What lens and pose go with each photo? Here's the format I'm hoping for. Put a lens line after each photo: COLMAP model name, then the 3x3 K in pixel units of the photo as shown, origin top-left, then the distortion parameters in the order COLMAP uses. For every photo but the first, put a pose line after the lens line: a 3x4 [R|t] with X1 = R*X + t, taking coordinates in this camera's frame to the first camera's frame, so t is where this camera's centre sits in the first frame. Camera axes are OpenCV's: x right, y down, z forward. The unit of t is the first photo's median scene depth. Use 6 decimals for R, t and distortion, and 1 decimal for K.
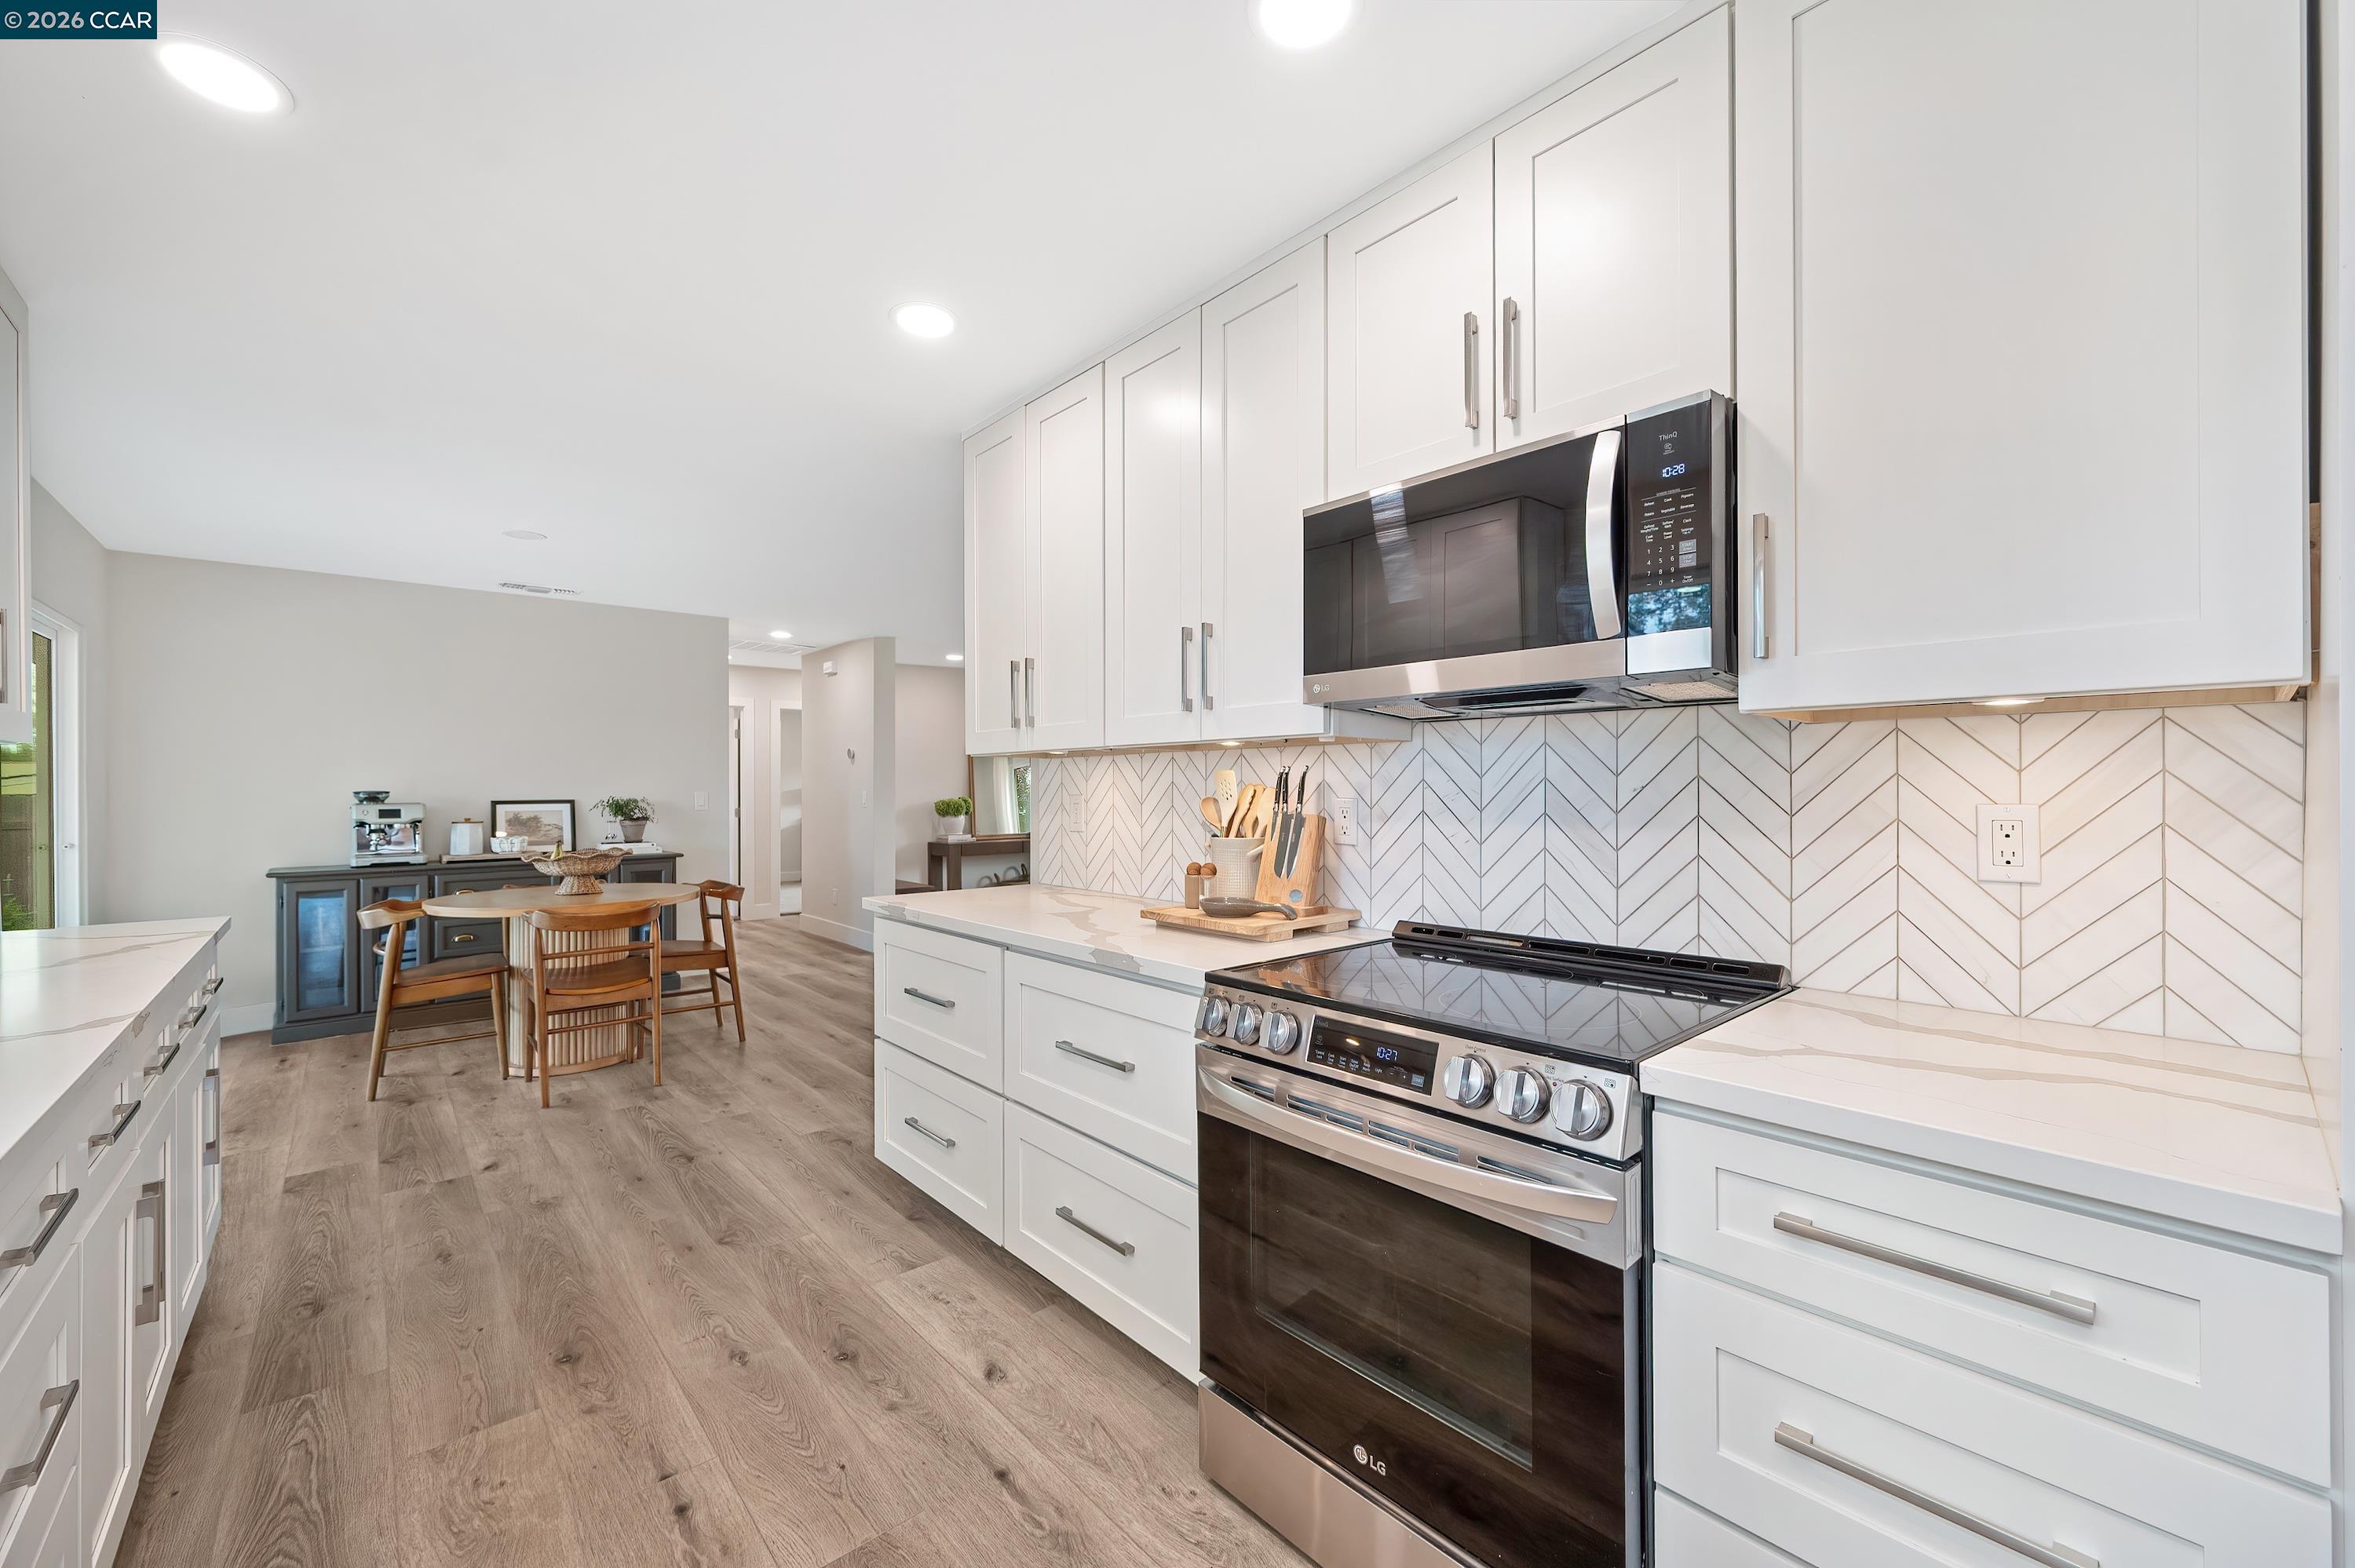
lens RADIAL K [[924.8, 0, 1178.5], [0, 924.8, 791.6], [0, 0, 1]] dist [-0.003510, 0.000624]
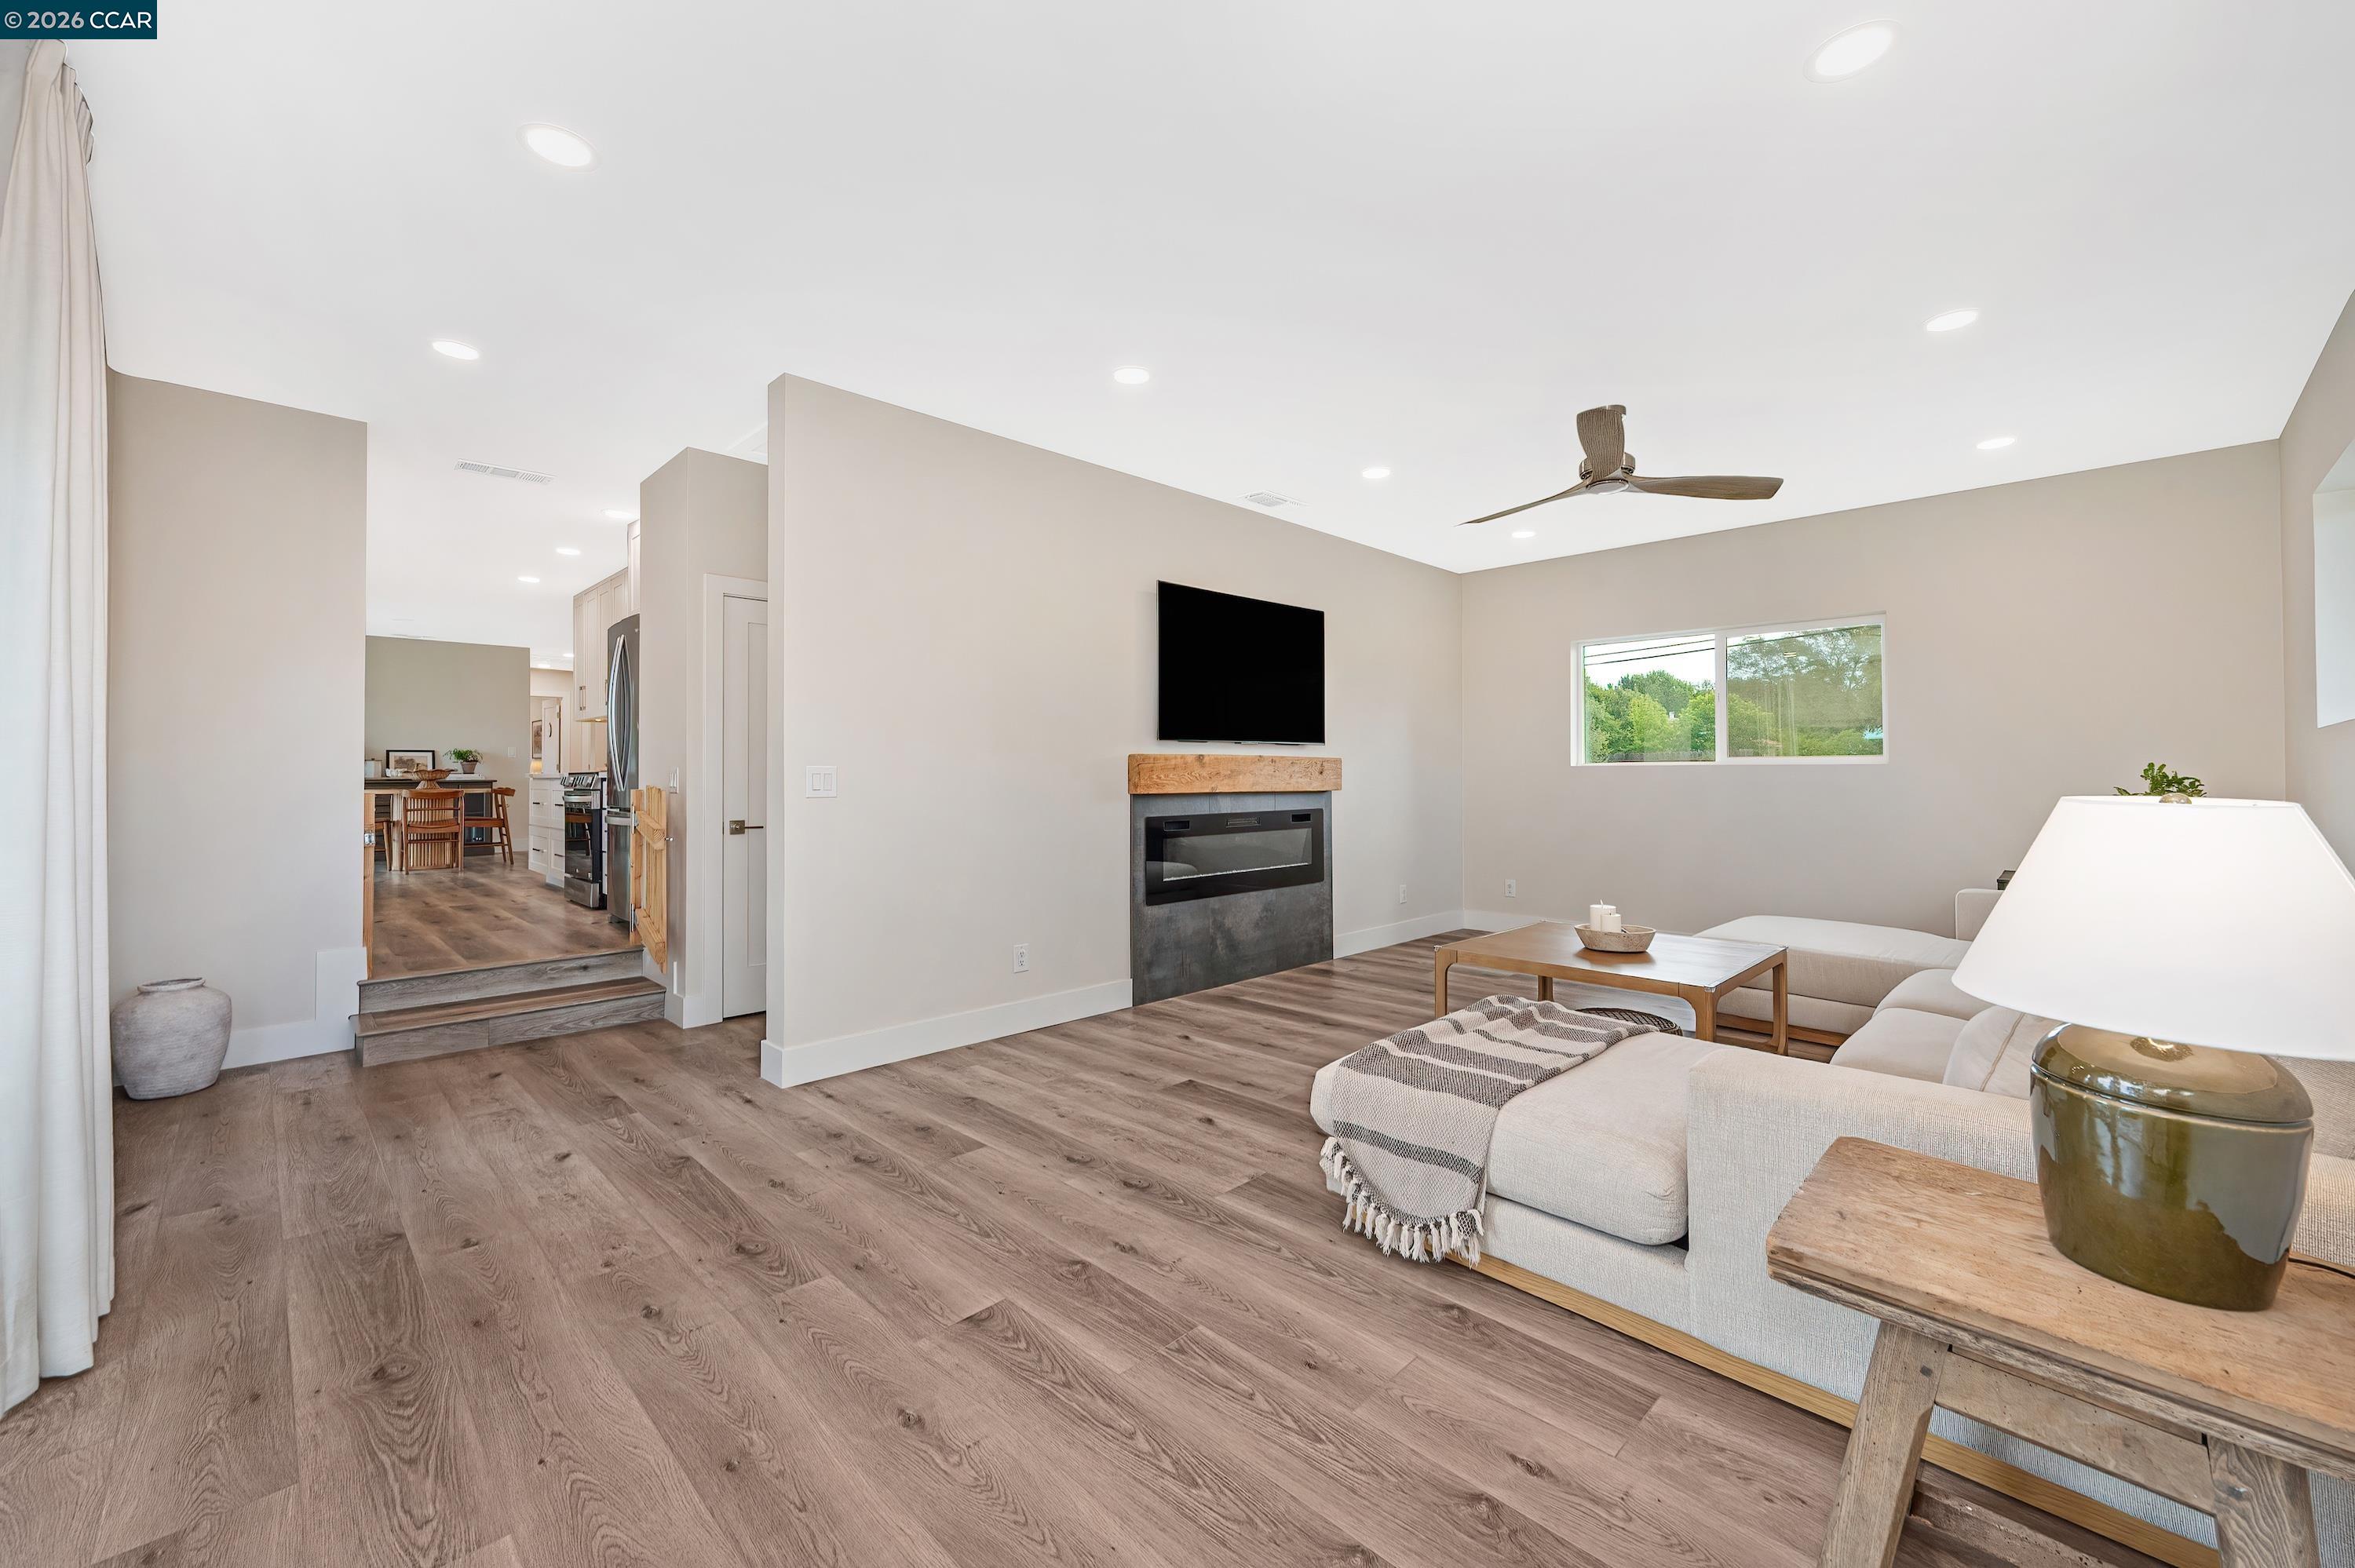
lens RADIAL K [[924.8, 0, 1165.9], [0, 924.8, 767.9], [0, 0, 1]] dist [-0.003510, 0.000624]
pose [[0.998536, 0.001595, 0.054075, 0.952292], [-0.001085, 0.999955, -0.009454, 0.083660], [-0.054088, 0.009381, 0.998492, -1.237468]]
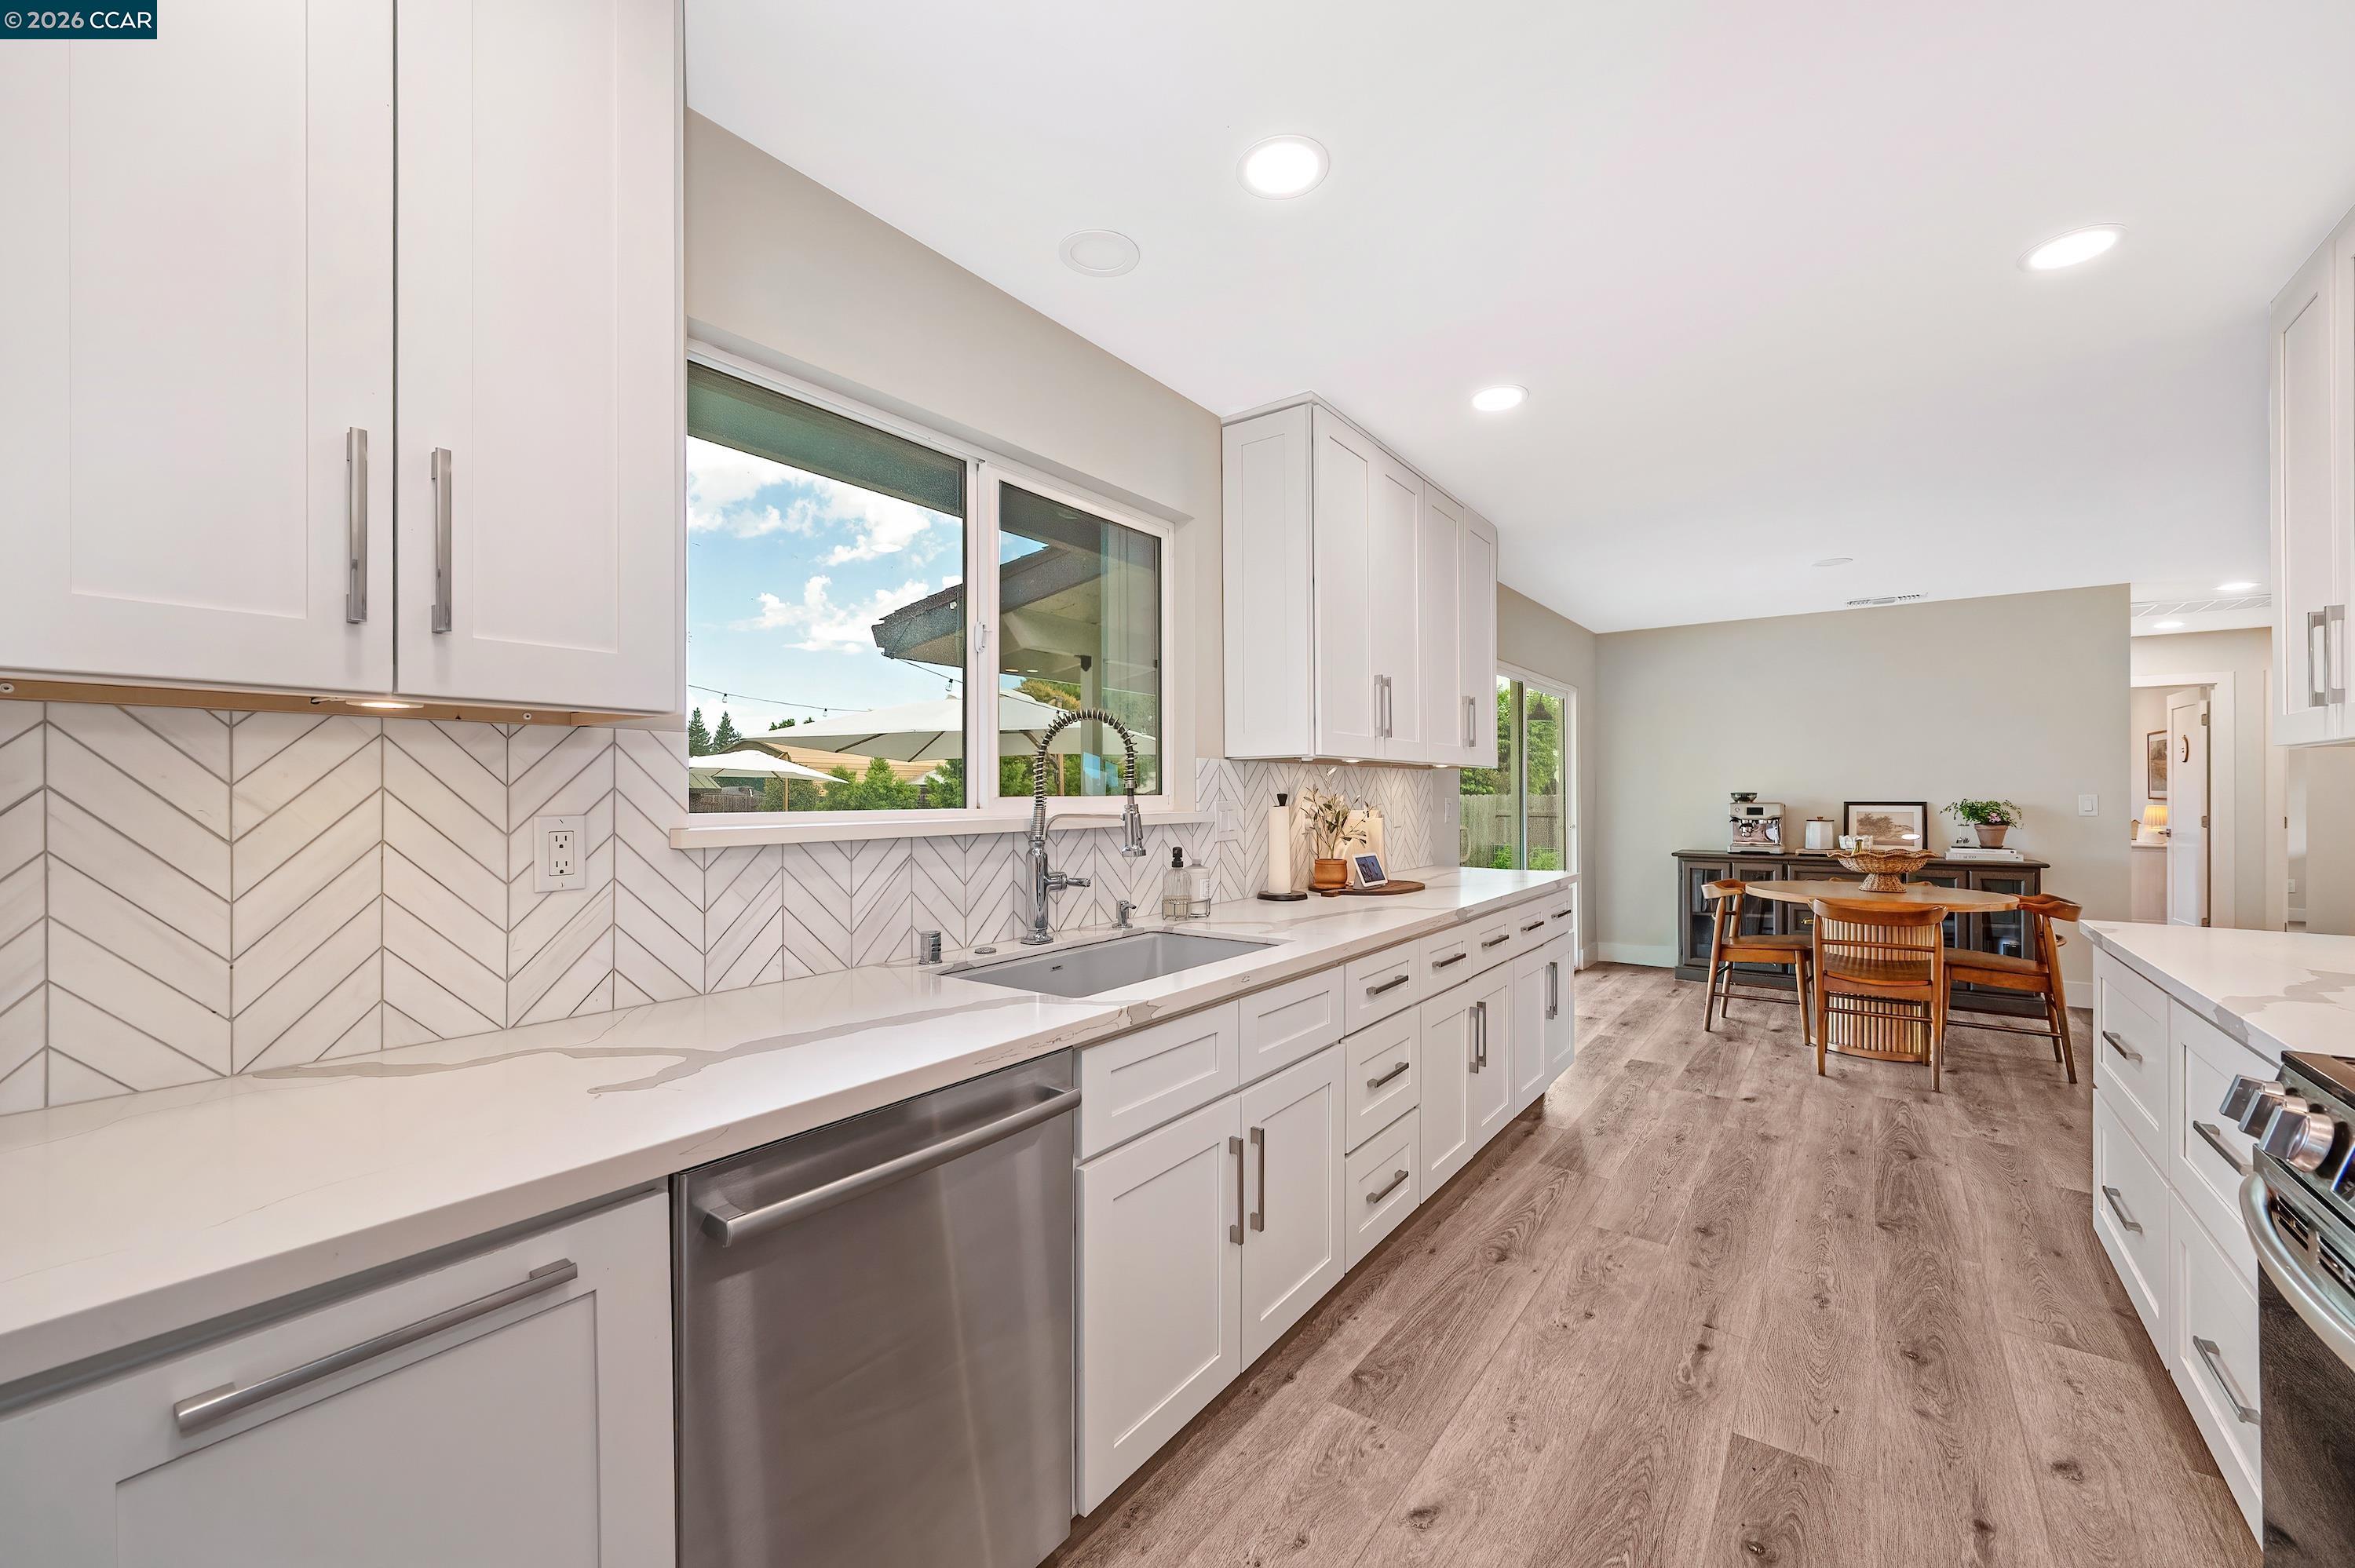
lens RADIAL K [[924.8, 0, 1176.3], [0, 924.8, 781.9], [0, 0, 1]] dist [-0.003510, 0.000624]
pose [[0.201691, -0.008666, -0.979411, 0.227741], [-0.003127, 0.999950, -0.009492, -0.000870], [0.979444, 0.004977, 0.201654, 0.003459]]
